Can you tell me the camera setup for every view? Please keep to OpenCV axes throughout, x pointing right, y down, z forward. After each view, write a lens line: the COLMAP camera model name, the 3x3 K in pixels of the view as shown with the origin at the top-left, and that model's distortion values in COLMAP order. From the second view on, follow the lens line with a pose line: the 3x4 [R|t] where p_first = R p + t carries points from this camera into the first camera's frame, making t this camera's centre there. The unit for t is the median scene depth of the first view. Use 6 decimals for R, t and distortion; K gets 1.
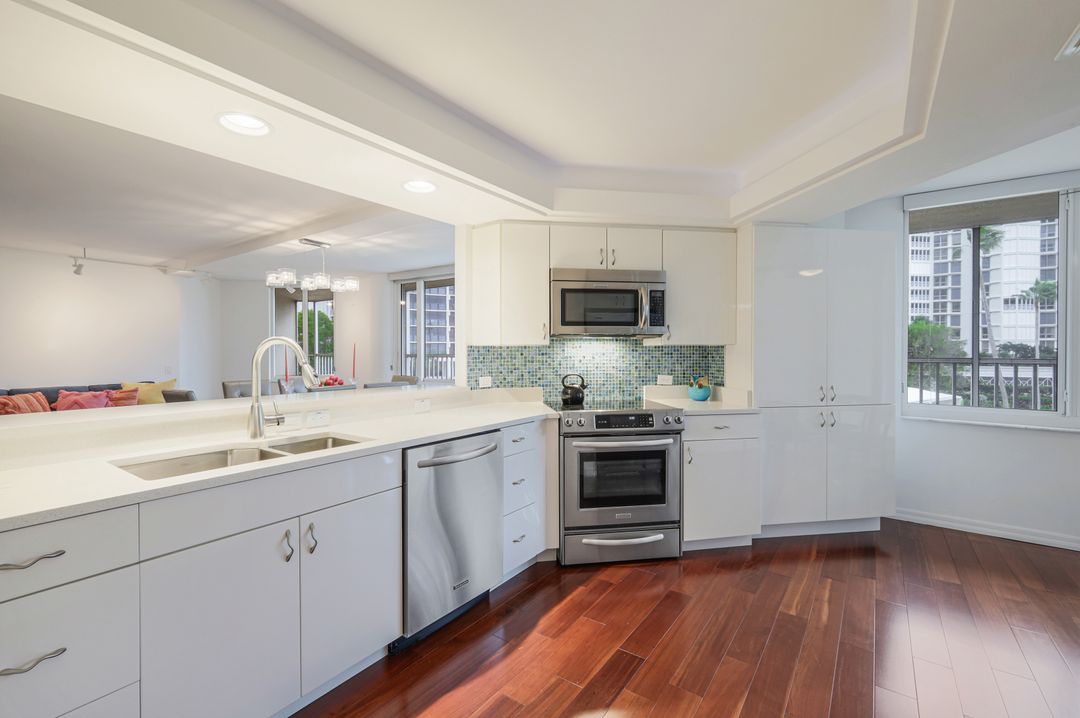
lens RADIAL K [[469.4, 0, 542.6], [0, 469.4, 354.4], [0, 0, 1]] dist [0.001657, 0.000425]
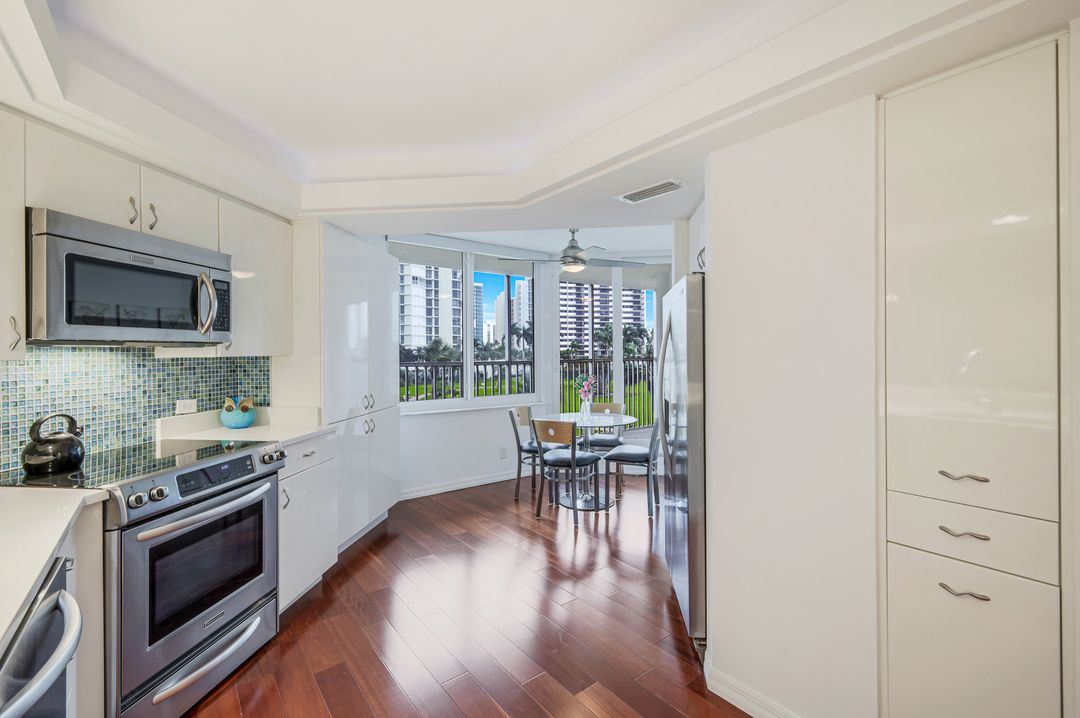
lens RADIAL K [[478.4, 0, 543.7], [0, 478.4, 354.2], [0, 0, 1]] dist [0.010966, -0.000070]
pose [[0.284393, -0.006954, 0.958683, -0.281016], [0.013472, 0.999904, 0.003257, -0.018939], [-0.958613, 0.011989, 0.284459, 0.295341]]
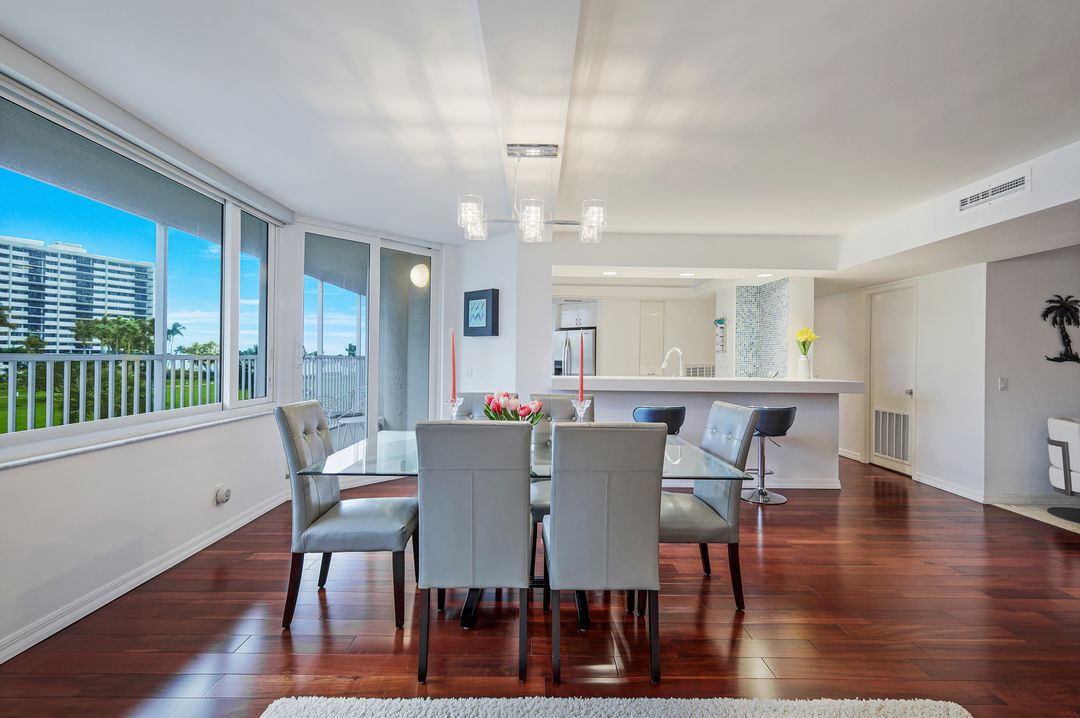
lens RADIAL K [[469.4, 0, 542.6], [0, 469.4, 354.4], [0, 0, 1]] dist [0.001657, 0.000425]
pose [[-0.592756, -0.003103, 0.805376, -1.215015], [-0.006295, 0.999980, -0.000780, -0.001096], [-0.805357, -0.005532, -0.592764, 1.708874]]
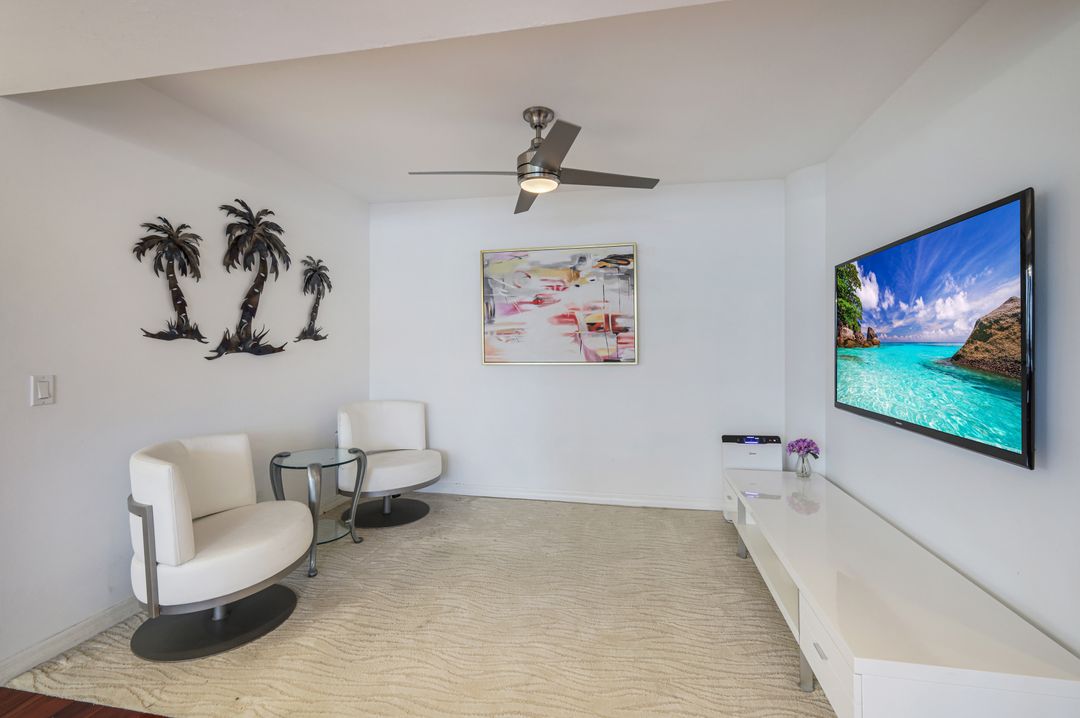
lens RADIAL K [[472.7, 0, 543.7], [0, 472.7, 348.3], [0, 0, 1]] dist [0.001596, 0.000282]
pose [[-0.910209, 0.002862, -0.414140, -1.236673], [-0.004013, 0.999868, 0.015730, 0.008163], [0.414131, 0.015979, -0.910077, 0.763200]]
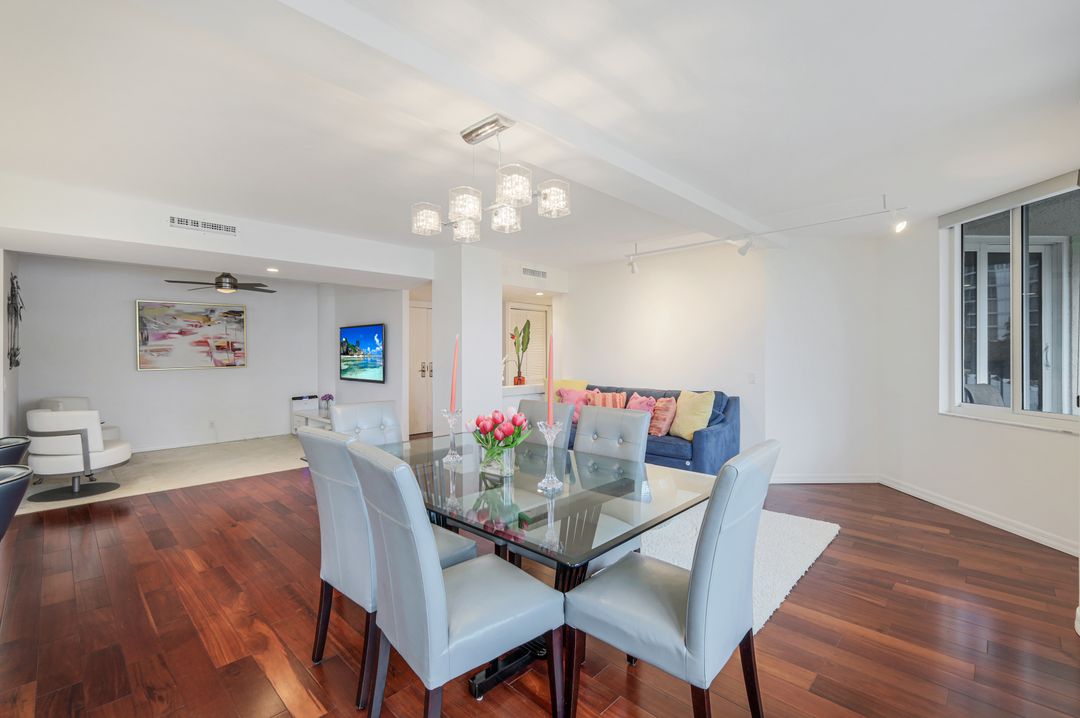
lens RADIAL K [[472.7, 0, 543.7], [0, 472.7, 348.3], [0, 0, 1]] dist [0.001596, 0.000282]
pose [[-0.140369, -0.004839, -0.990087, -0.017303], [-0.003921, 0.999983, -0.004332, -0.018104], [0.990092, 0.003275, -0.140385, 1.461225]]
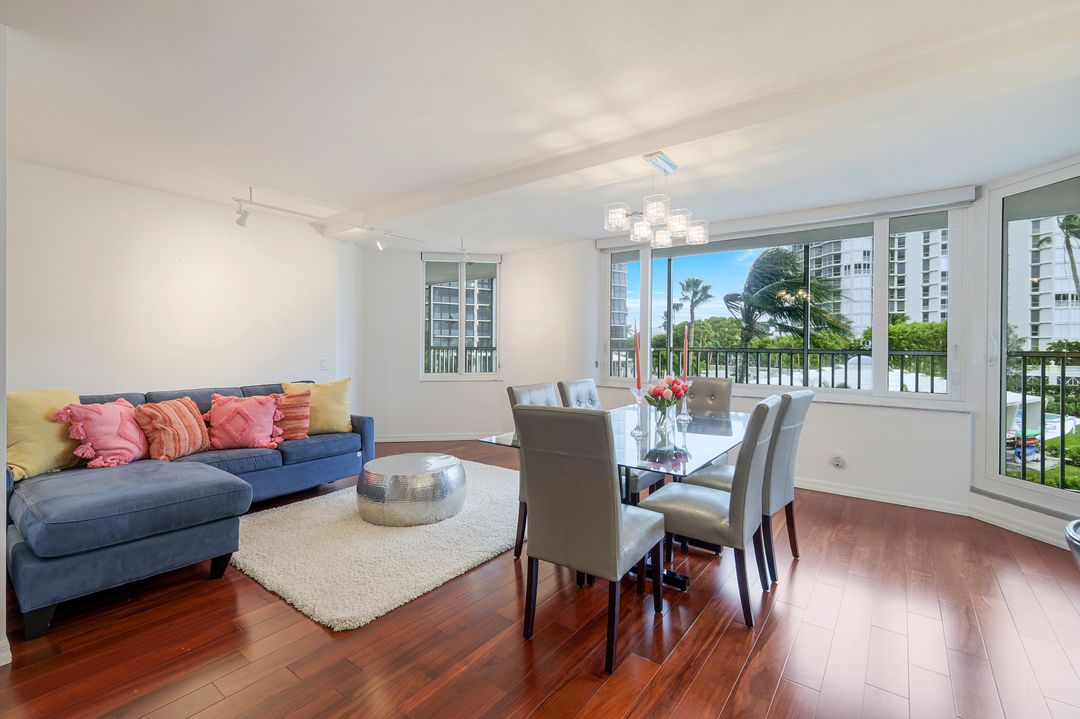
lens RADIAL K [[472.7, 0, 543.7], [0, 472.7, 348.8], [0, 0, 1]] dist [0.001596, 0.000282]
pose [[0.999650, 0.007744, -0.025282, -0.808016], [-0.007776, 0.999969, -0.001183, 0.010359], [0.025272, 0.001379, 0.999680, 0.491178]]
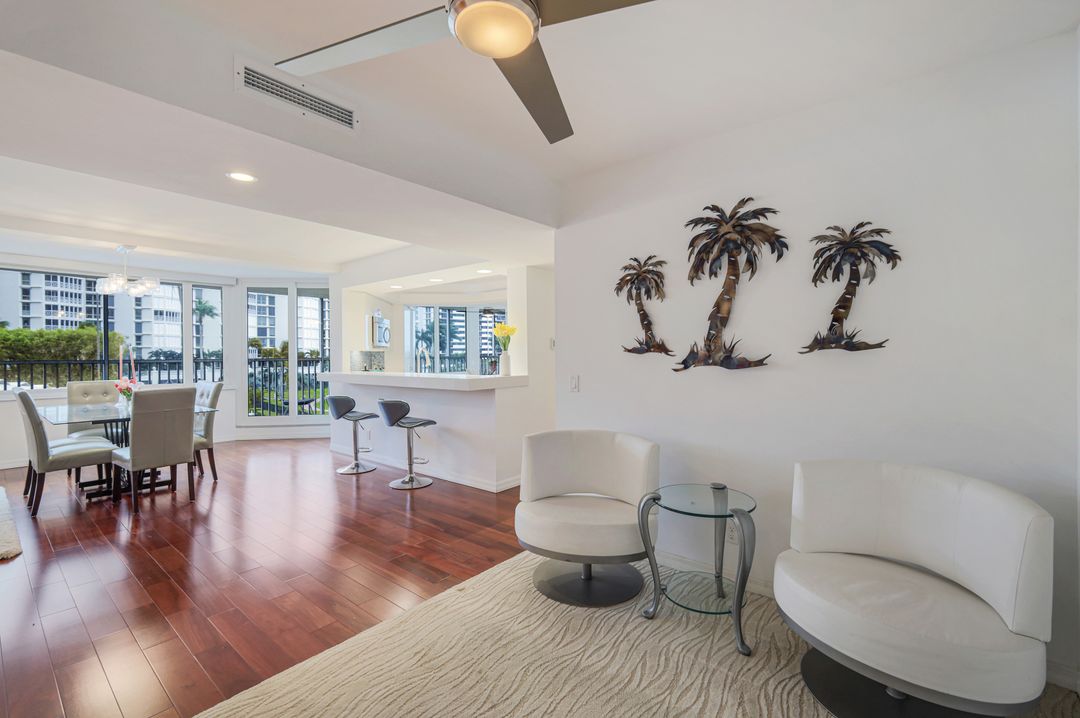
lens RADIAL K [[469.4, 0, 542.6], [0, 469.4, 354.4], [0, 0, 1]] dist [0.001657, 0.000425]
pose [[0.072728, -0.001291, 0.997351, -1.872977], [0.015571, 0.999879, 0.000159, 0.007568], [-0.997230, 0.015518, 0.072739, 0.040637]]
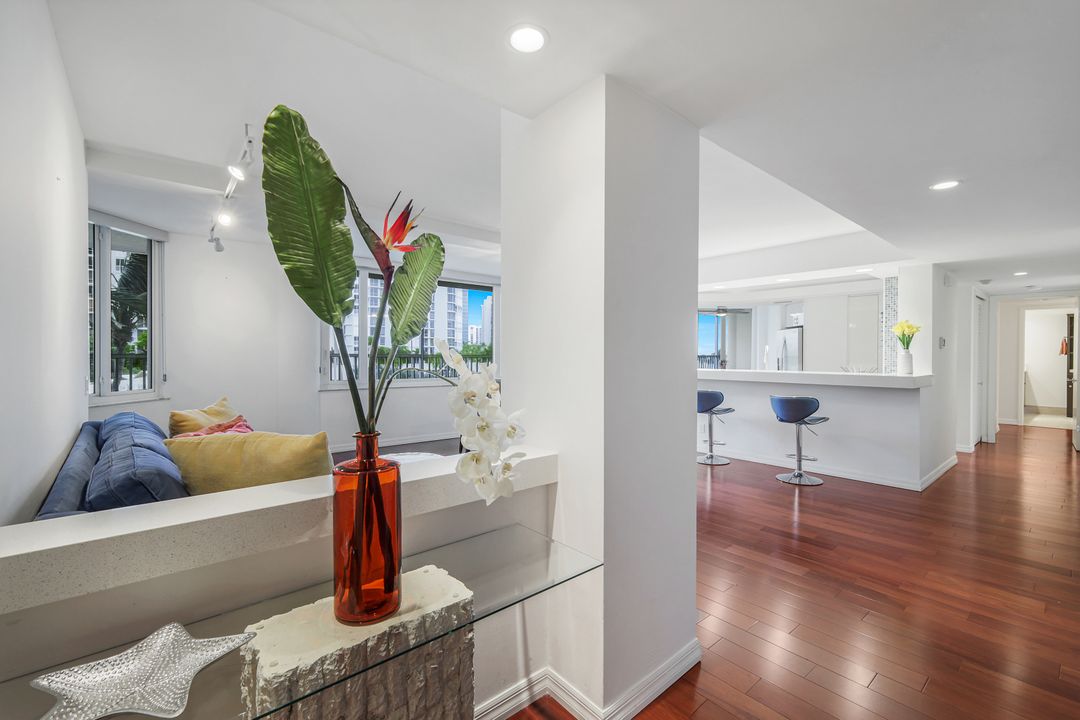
lens RADIAL K [[469.4, 0, 542.6], [0, 469.4, 355.4], [0, 0, 1]] dist [0.001657, 0.000425]
pose [[0.246301, -0.001541, 0.969192, -2.076337], [0.004443, 0.999990, 0.000461, 0.007926], [-0.969183, 0.004192, 0.246305, 0.899617]]
